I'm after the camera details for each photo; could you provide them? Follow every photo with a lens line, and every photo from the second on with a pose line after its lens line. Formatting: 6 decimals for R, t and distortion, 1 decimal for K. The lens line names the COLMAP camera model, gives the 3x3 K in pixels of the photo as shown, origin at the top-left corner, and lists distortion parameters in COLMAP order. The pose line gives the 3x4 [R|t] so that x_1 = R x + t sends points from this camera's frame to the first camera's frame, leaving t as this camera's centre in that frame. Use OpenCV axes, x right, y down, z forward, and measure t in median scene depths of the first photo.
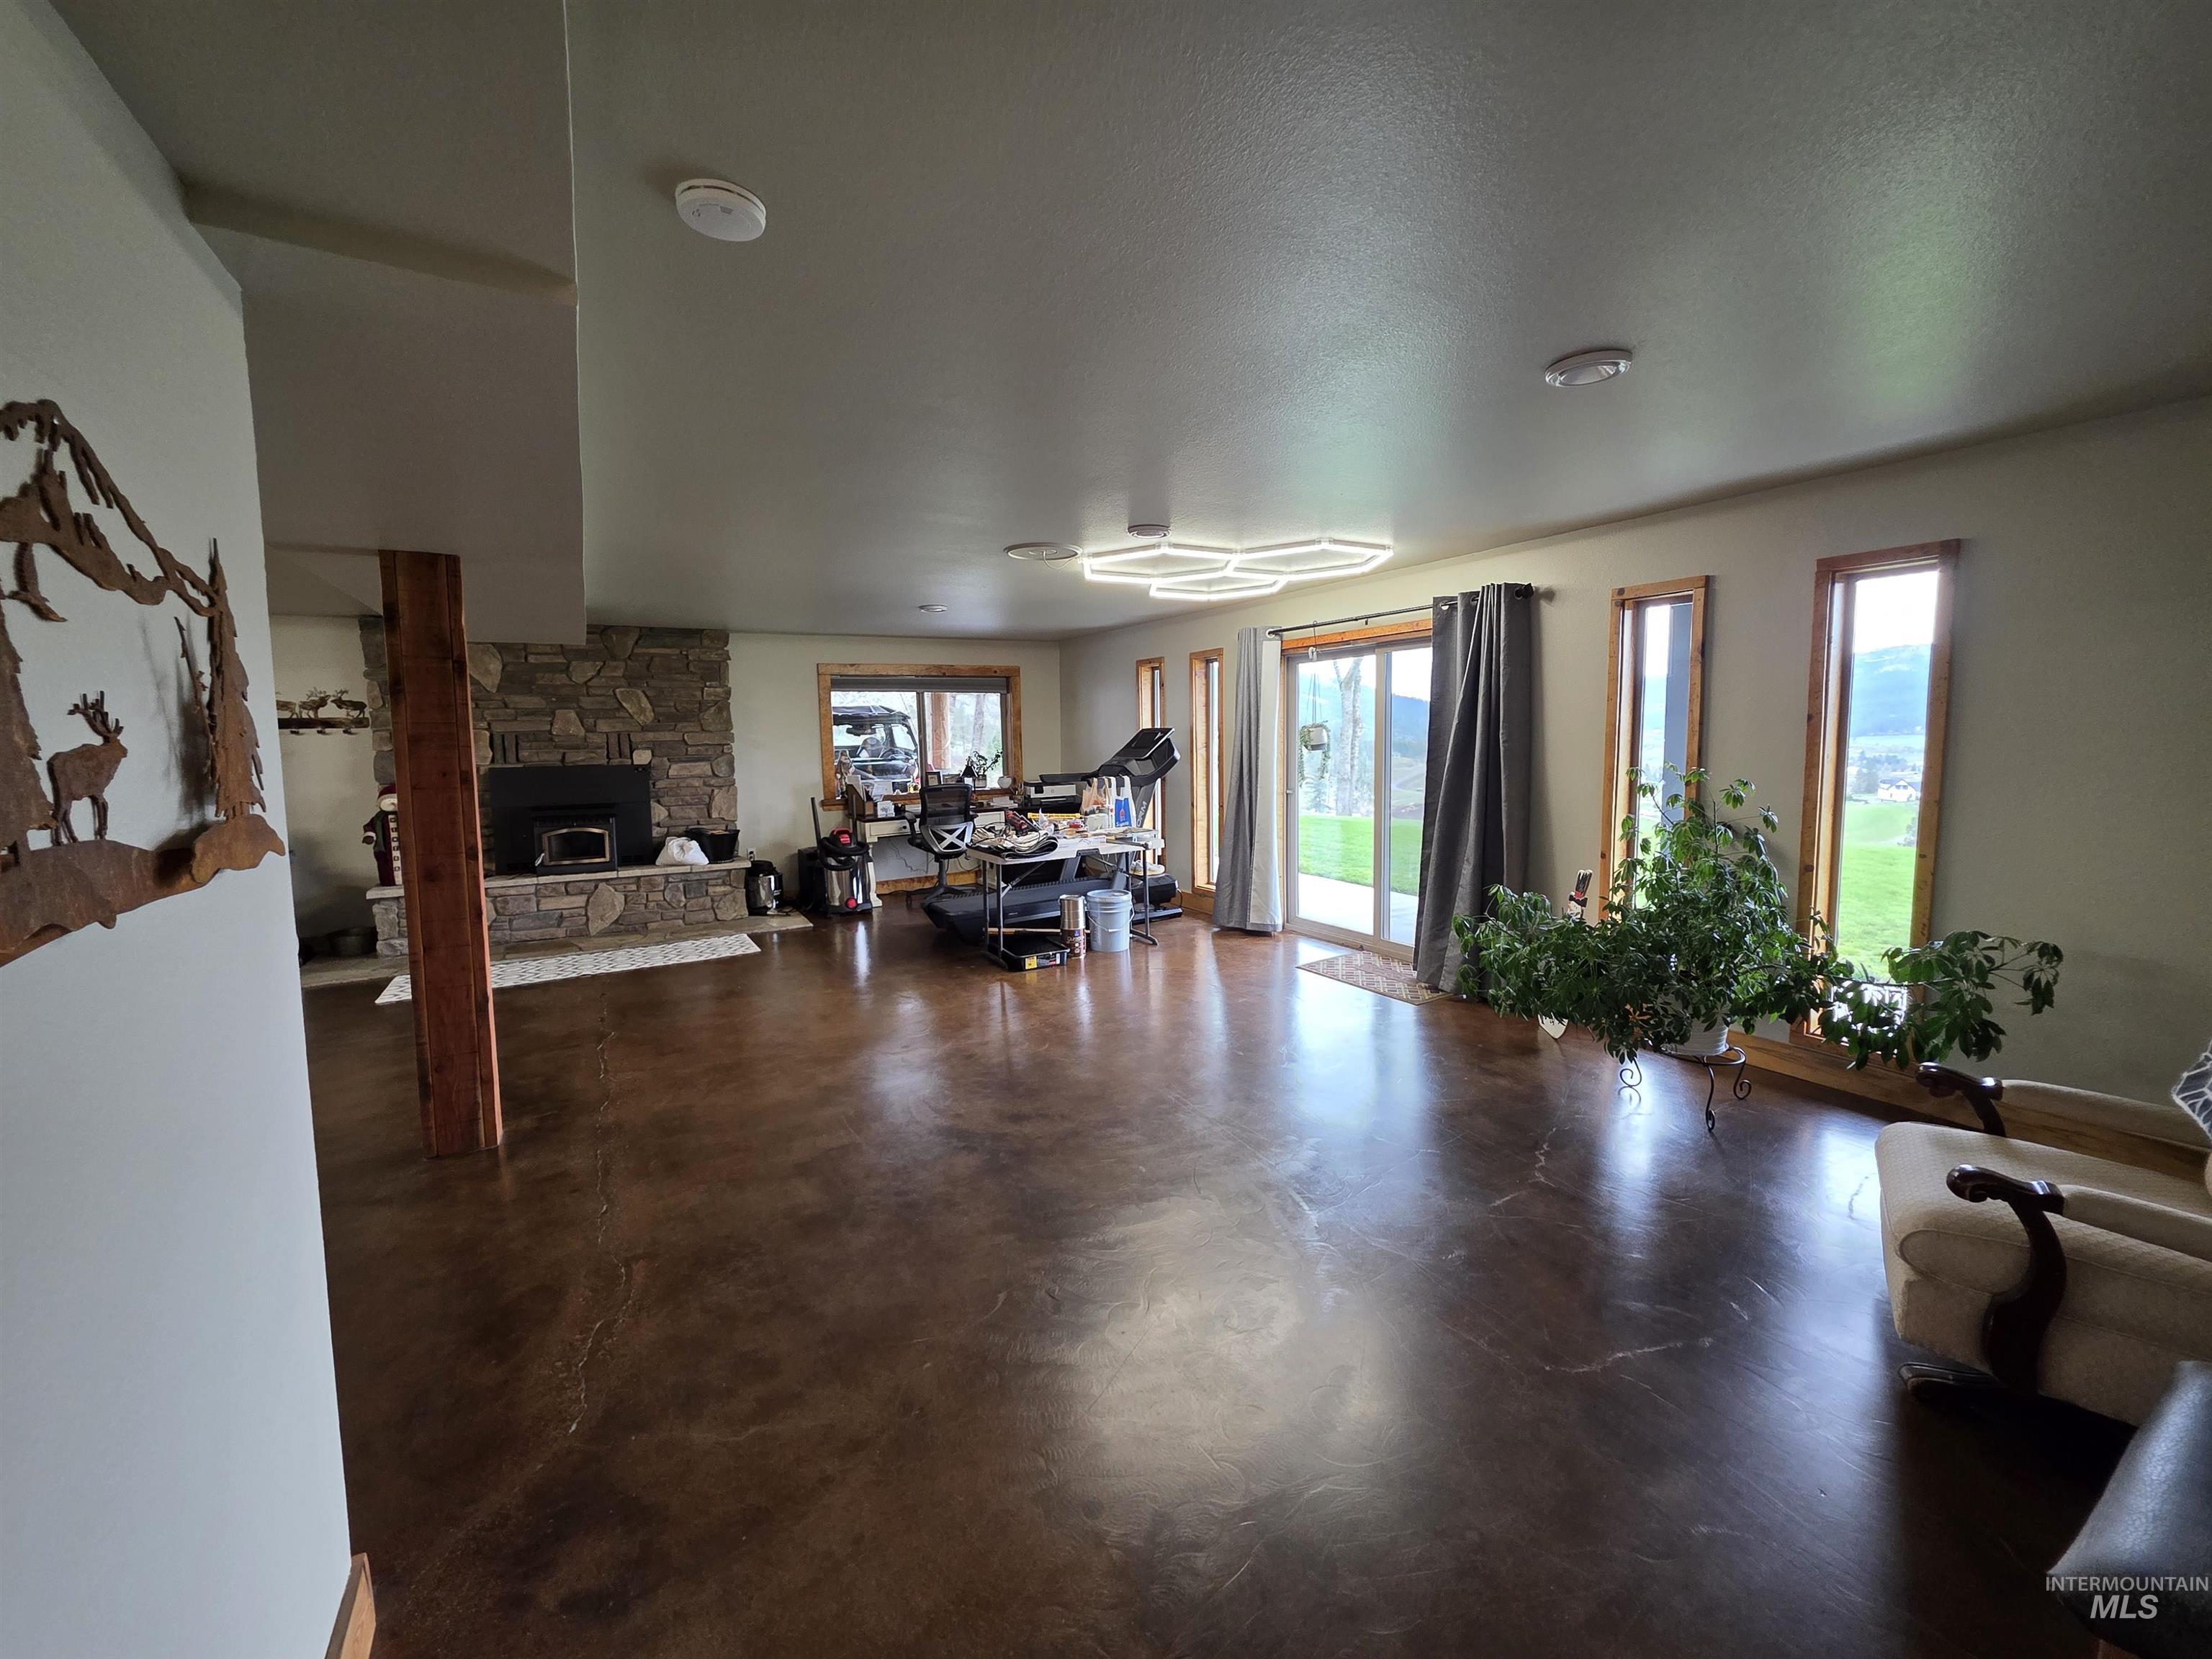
lens RADIAL K [[886.4, 0, 1109.3], [0, 886.4, 816.2], [0, 0, 1]] dist [0.002690, -0.001034]
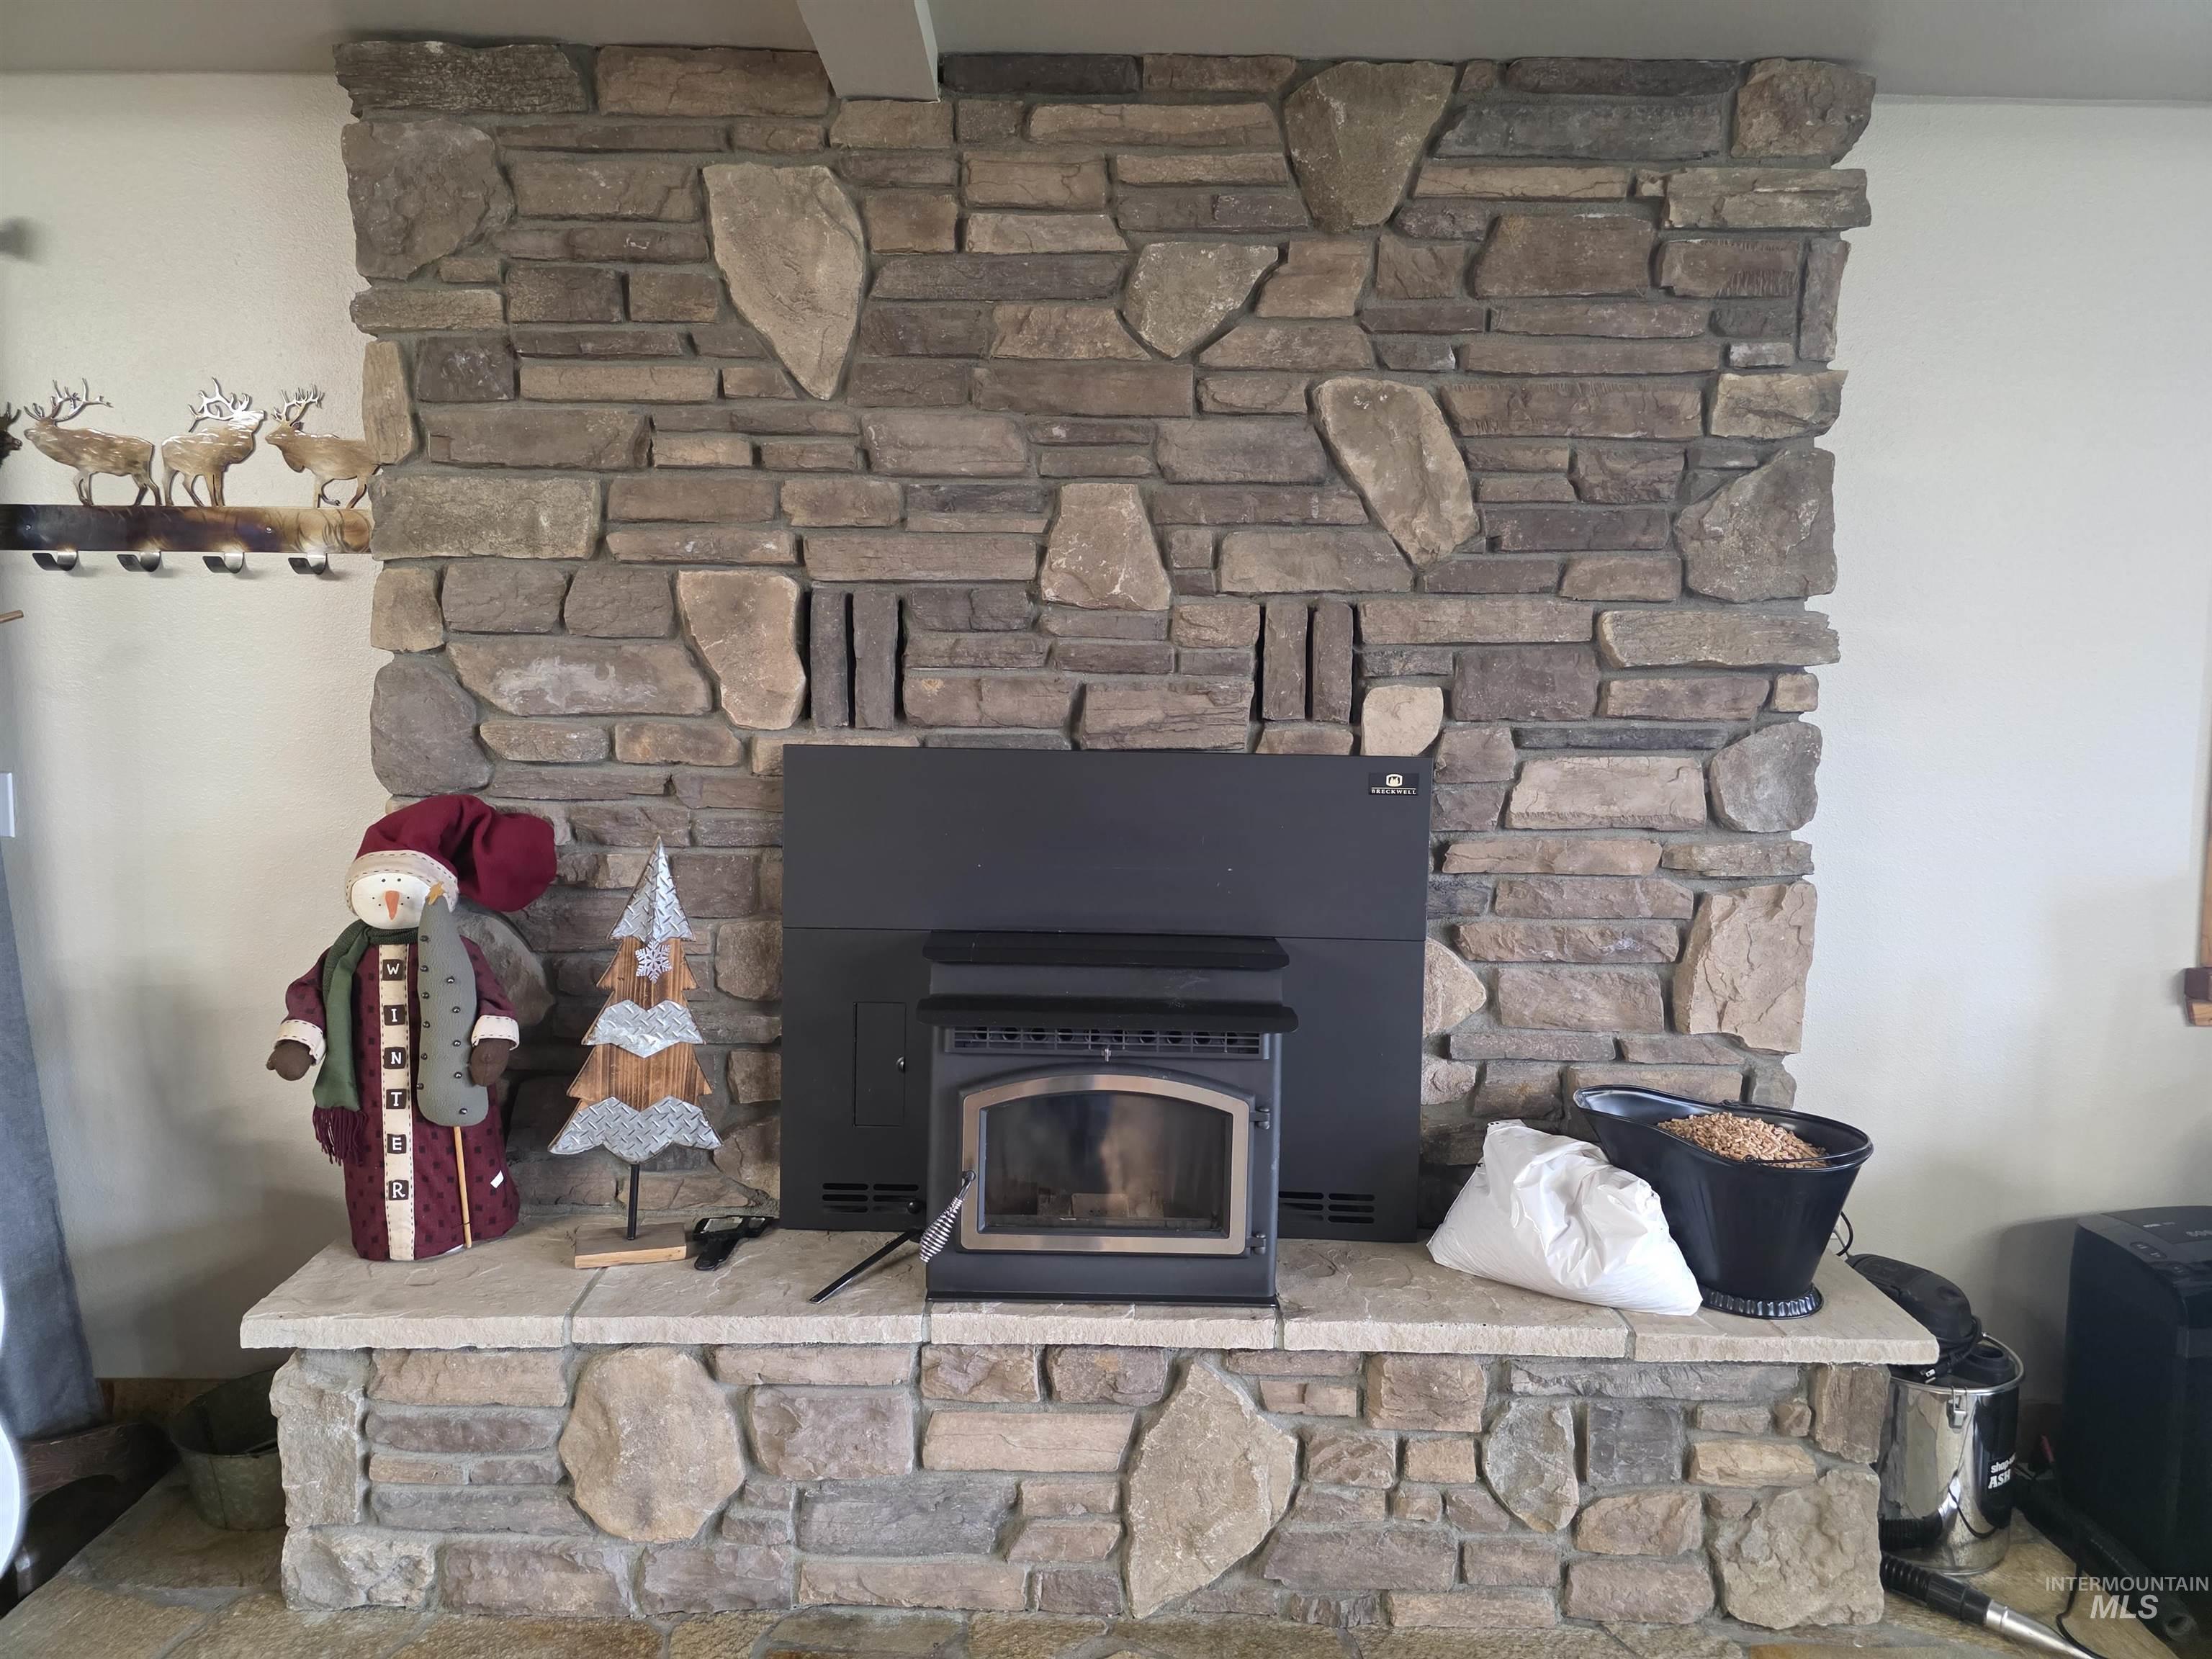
lens RADIAL K [[1487.5, 0, 1104.7], [0, 1487.5, 828.5], [0, 0, 1]] dist [0.031040, 0.000819]
pose [[0.869431, 0.085869, -0.486536, -0.431615], [-0.072680, 0.996296, 0.045959, -0.054314], [0.488680, -0.004597, 0.872451, 0.688842]]
